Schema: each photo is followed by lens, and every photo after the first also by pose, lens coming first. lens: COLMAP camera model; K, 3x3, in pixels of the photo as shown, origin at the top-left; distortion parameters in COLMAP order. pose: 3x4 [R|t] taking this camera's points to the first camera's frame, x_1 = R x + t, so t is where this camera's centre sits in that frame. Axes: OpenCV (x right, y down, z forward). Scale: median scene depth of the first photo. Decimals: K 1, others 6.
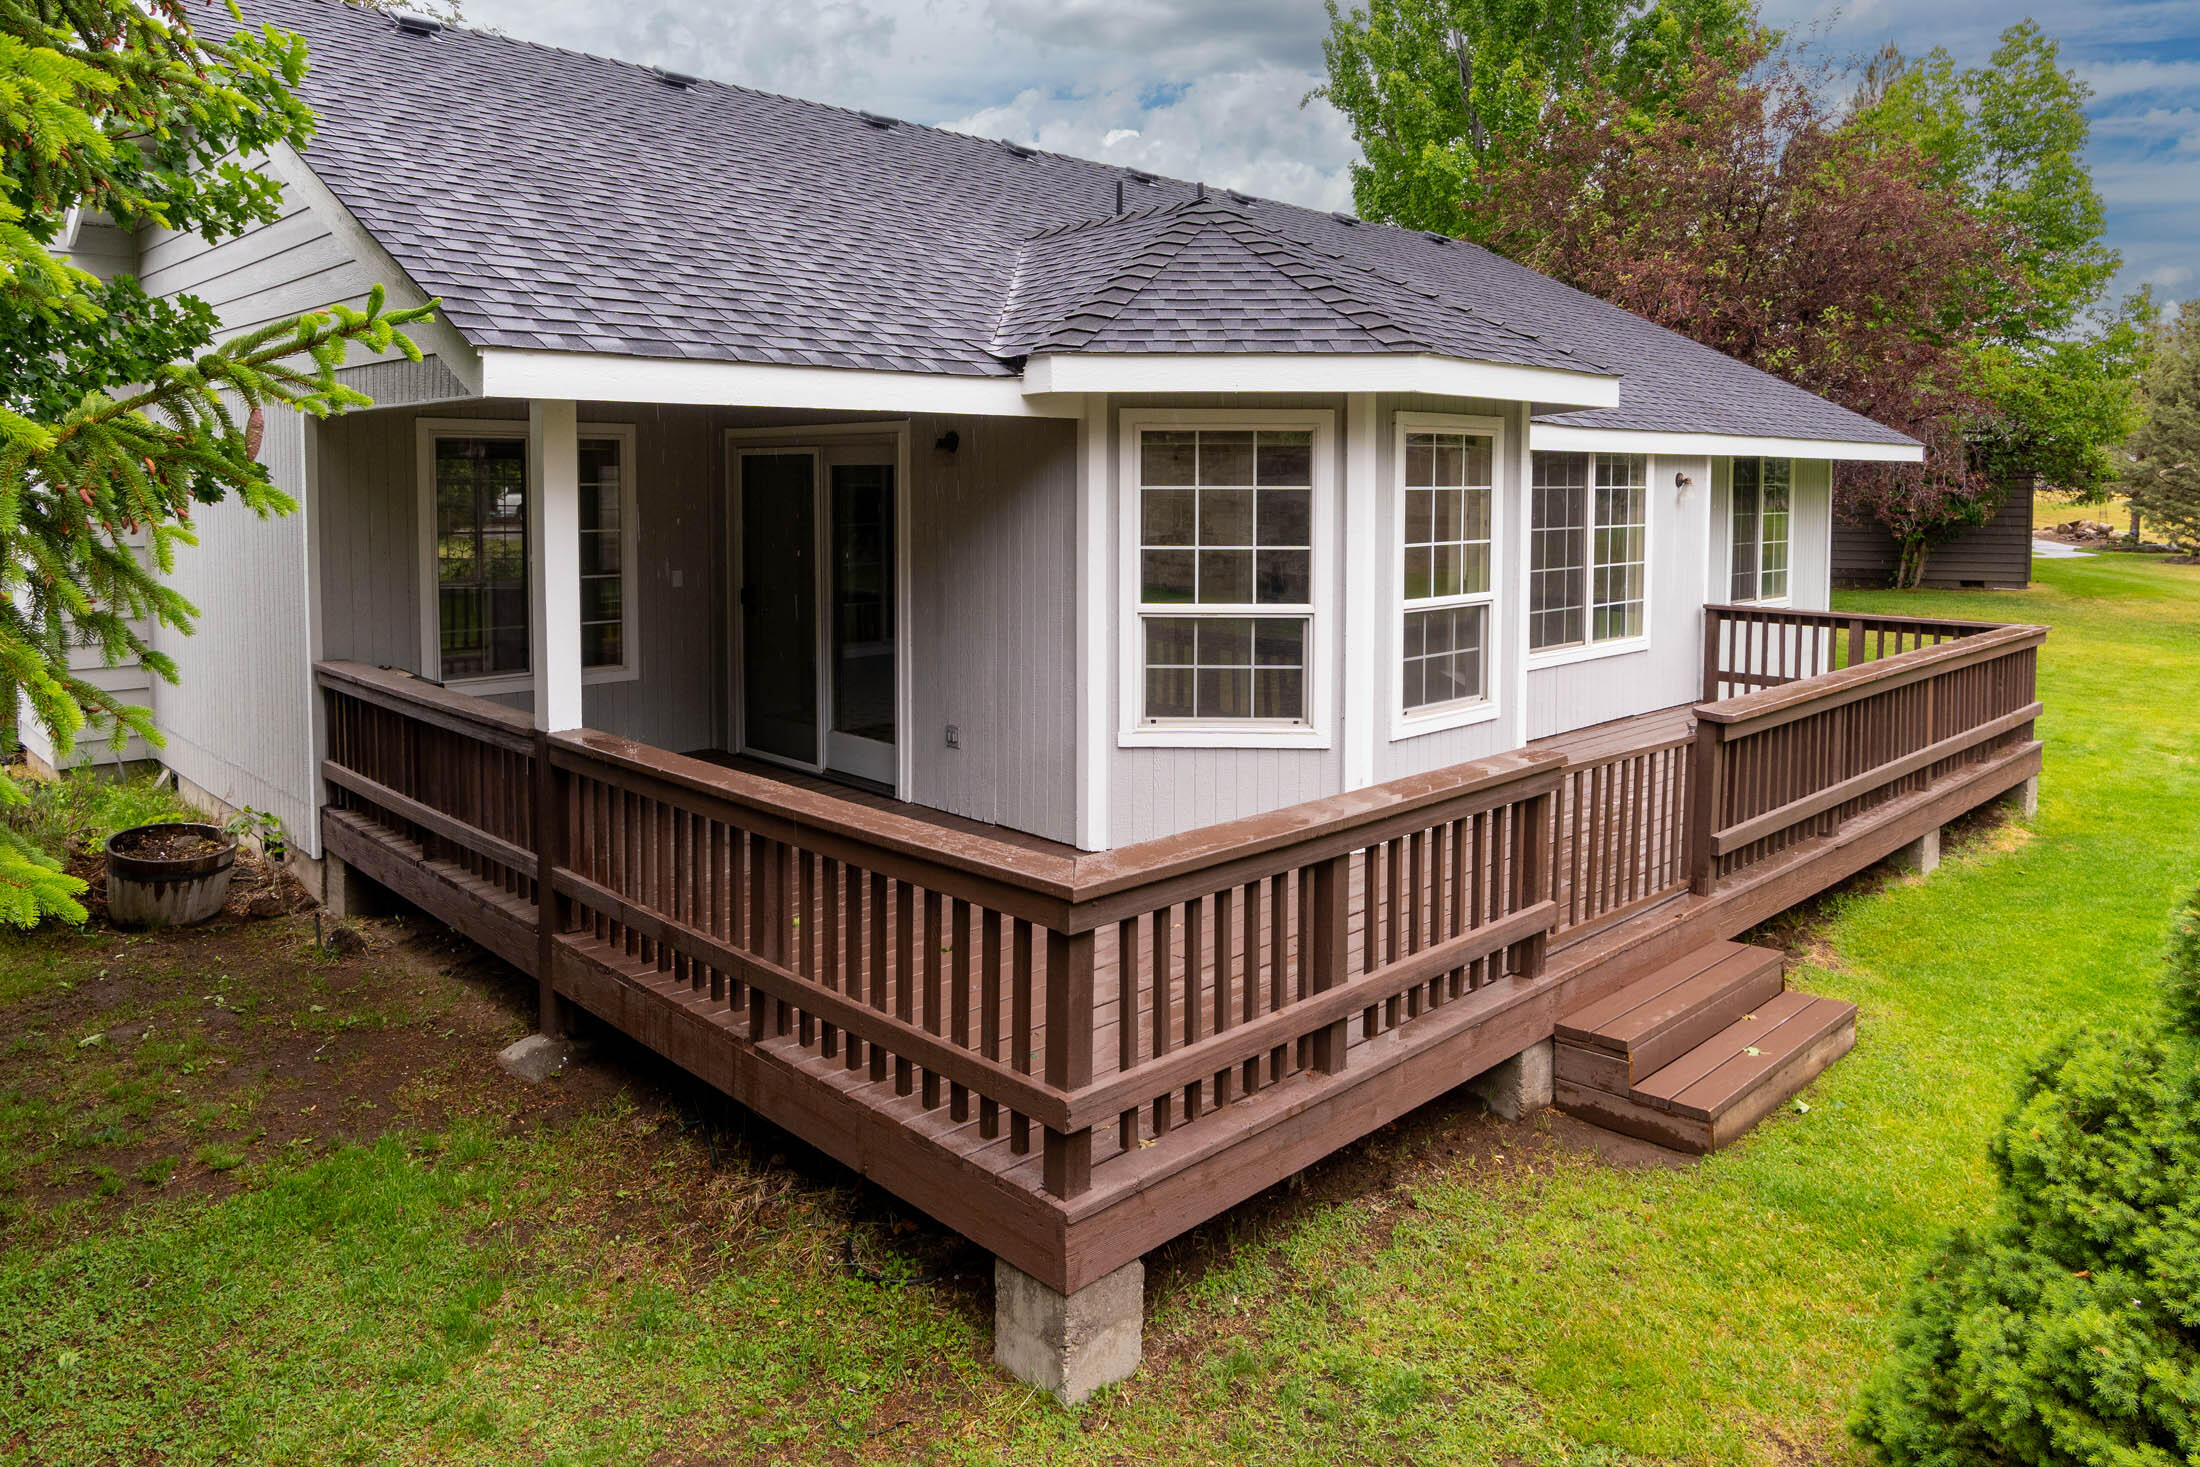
lens RADIAL K [[1420.7, 0, 1091.9], [0, 1420.7, 550.1], [0, 0, 1]] dist [0.001830, 0.001012]
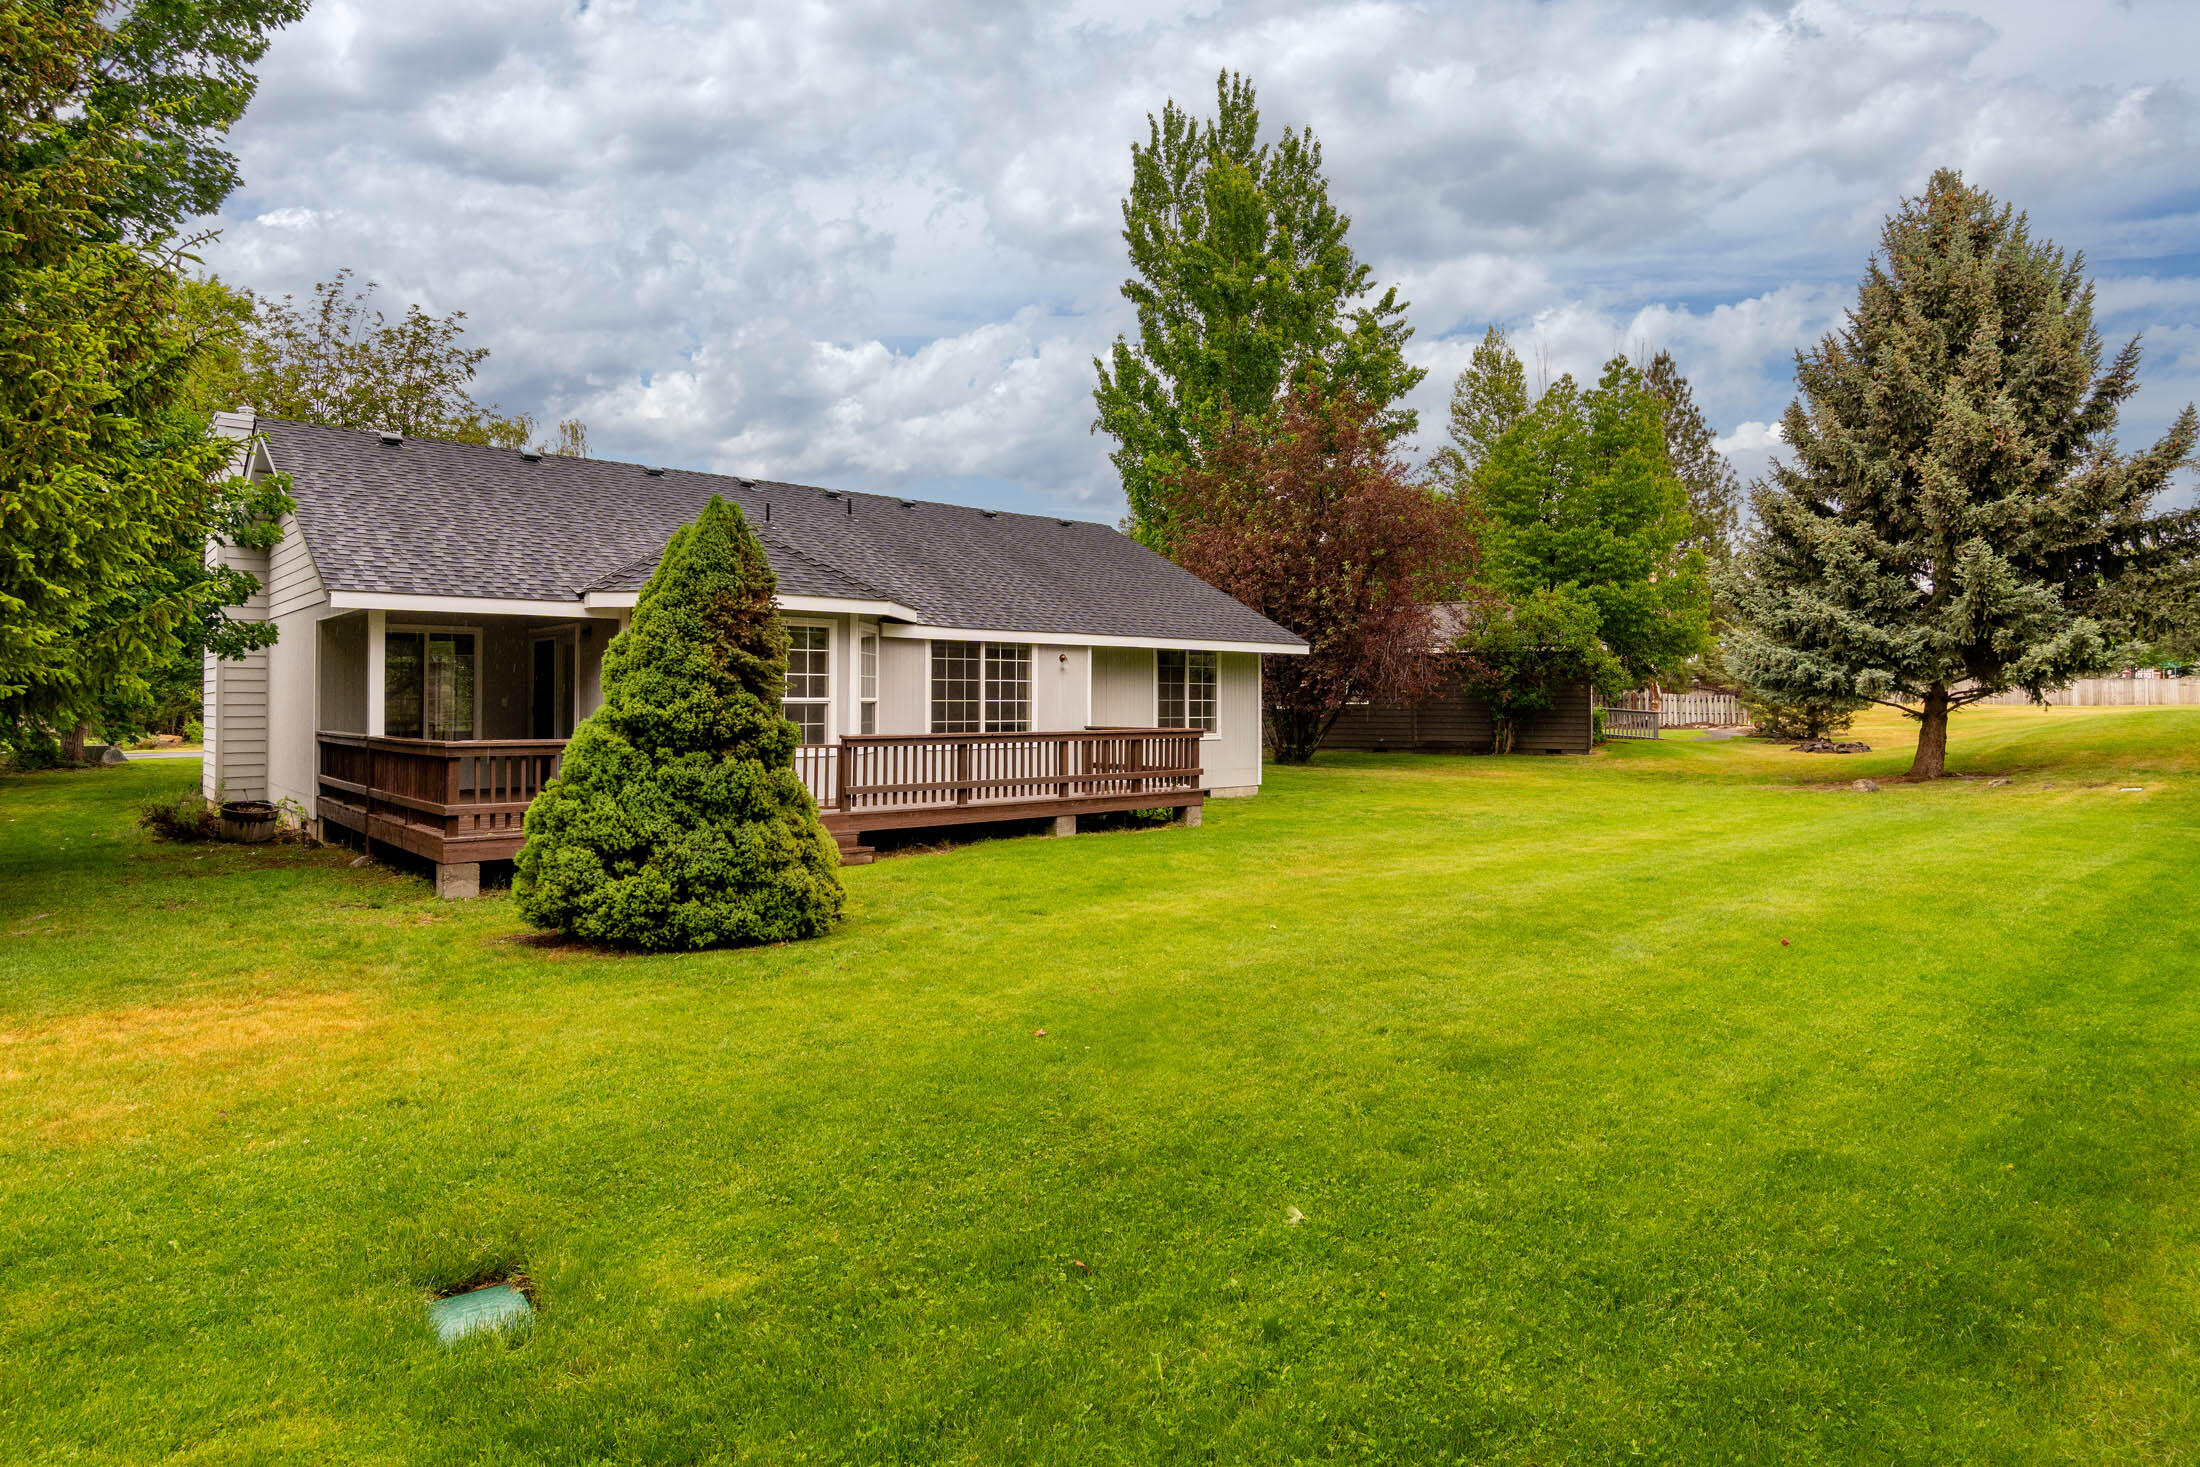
lens RADIAL K [[1223.8, 0, 1097.2], [0, 1223.8, 707.1], [0, 0, 1]] dist [0.000059, -0.003038]
pose [[0.998701, -0.000189, -0.050953, 0.774040], [-0.002193, 0.998907, -0.046690, 0.127880], [0.050906, 0.046741, 0.997609, -0.853044]]
